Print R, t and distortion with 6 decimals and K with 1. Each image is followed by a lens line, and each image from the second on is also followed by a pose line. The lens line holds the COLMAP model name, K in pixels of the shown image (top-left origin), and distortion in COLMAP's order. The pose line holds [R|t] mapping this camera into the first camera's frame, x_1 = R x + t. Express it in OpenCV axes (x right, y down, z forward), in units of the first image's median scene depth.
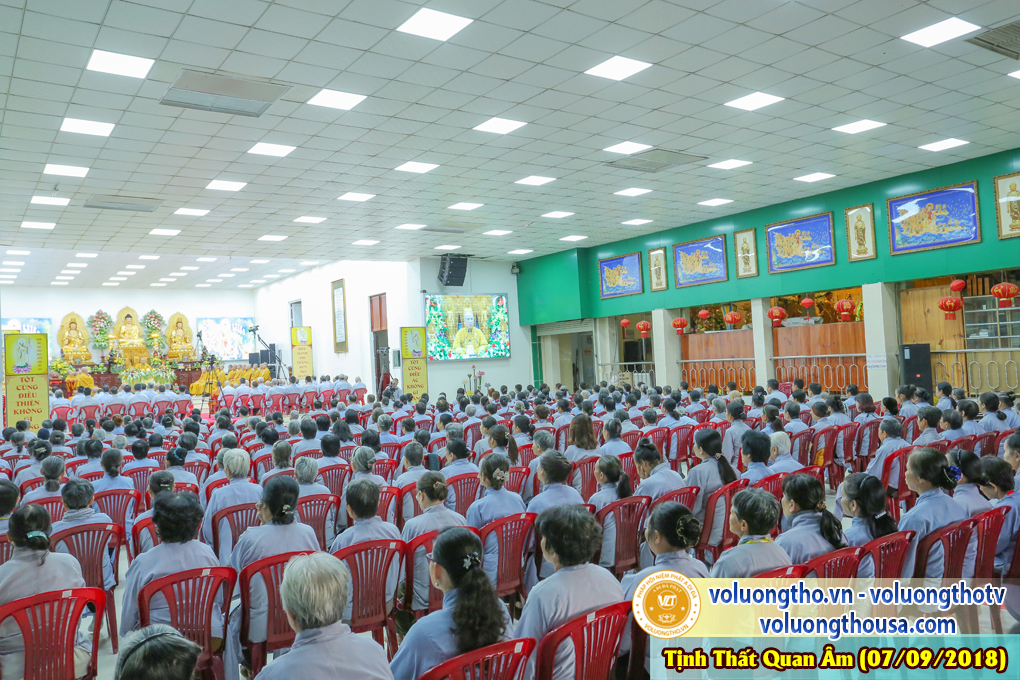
lens RADIAL K [[813.1, 0, 537.2], [0, 813.1, 341.6], [0, 0, 1]] dist [-0.002774, 0.001466]
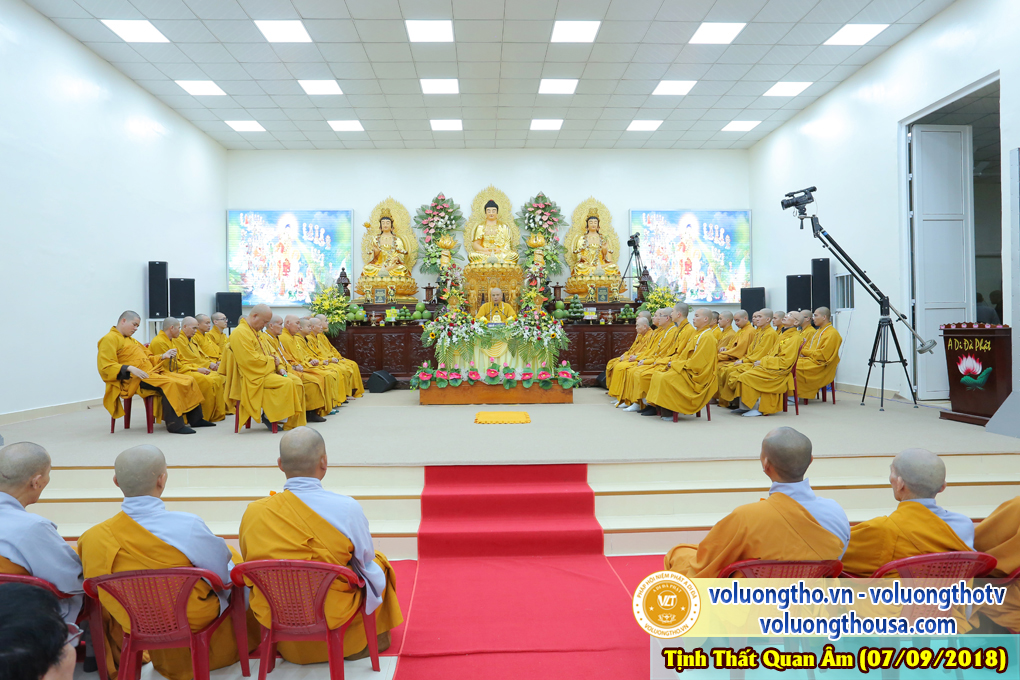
lens RADIAL K [[646.2, 0, 498.2], [0, 646.2, 339.0], [0, 0, 1]] dist [-0.005770, -0.001974]
pose [[0.825307, 0.040608, -0.563223, -0.296481], [-0.013071, 0.998517, 0.052840, 0.027070], [0.564533, -0.036247, 0.824614, 0.715269]]
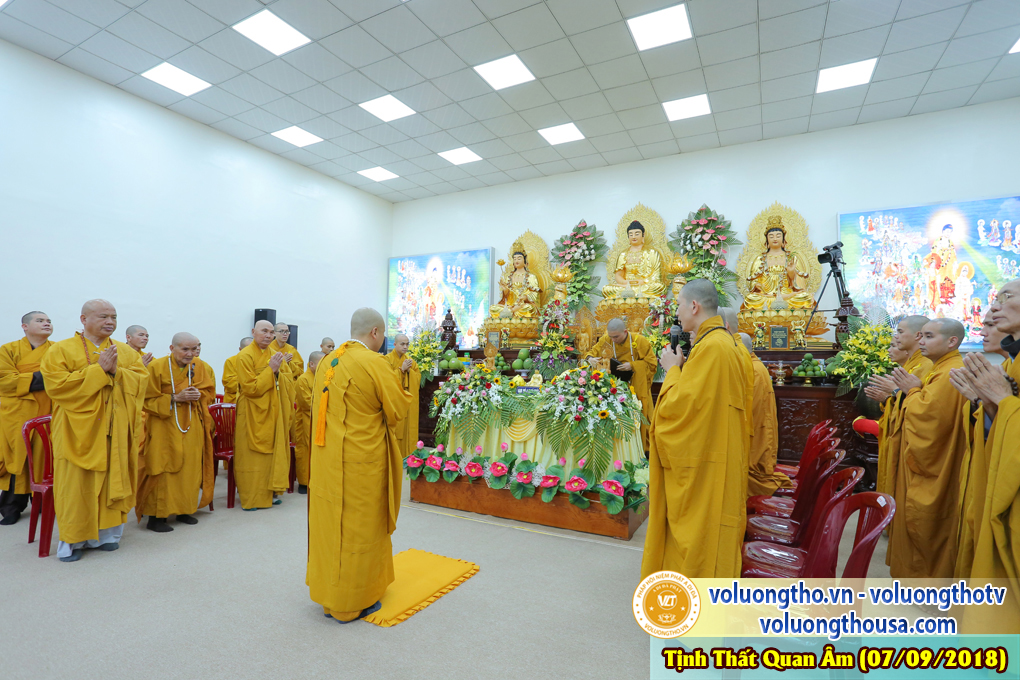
lens RADIAL K [[507.3, 0, 521.3], [0, 507.3, 338.5], [0, 0, 1]] dist [-0.003702, 0.000042]
pose [[0.468362, 0.008471, -0.883496, -0.328285], [-0.008186, 0.999953, 0.005248, 0.020917], [0.883499, 0.004775, 0.468409, 0.869118]]
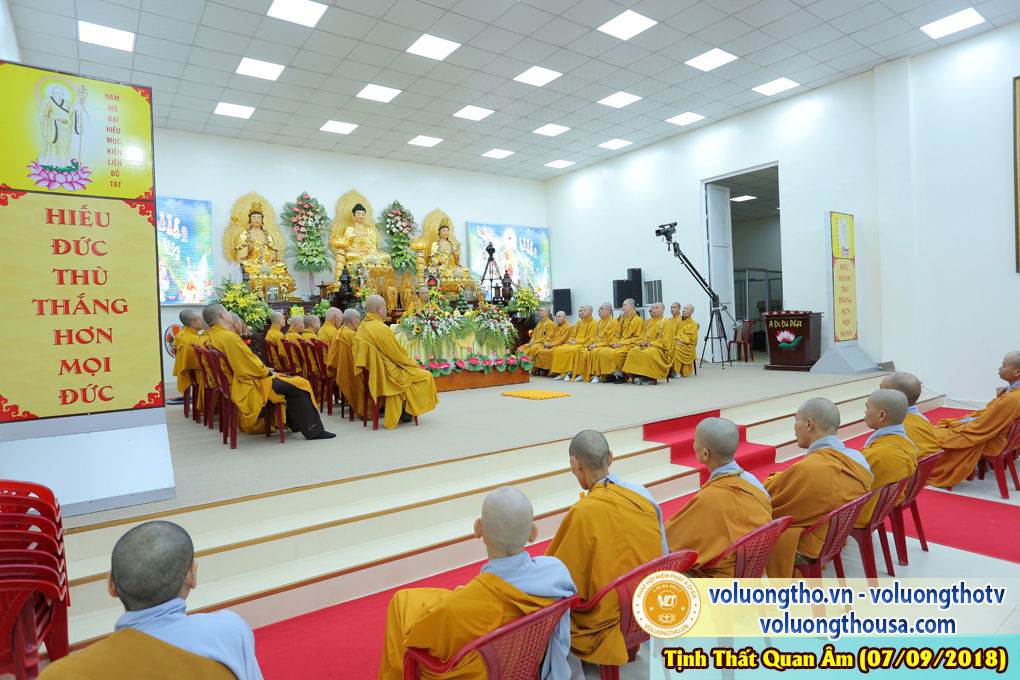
lens RADIAL K [[652.6, 0, 509.4], [0, 652.6, 326.0], [0, 0, 1]] dist [0.052659, -0.000114]
pose [[0.999891, 0.008729, -0.011926, -0.418955], [-0.008420, 0.999633, 0.025744, 0.030319], [0.012146, -0.025641, 0.999597, 0.619334]]
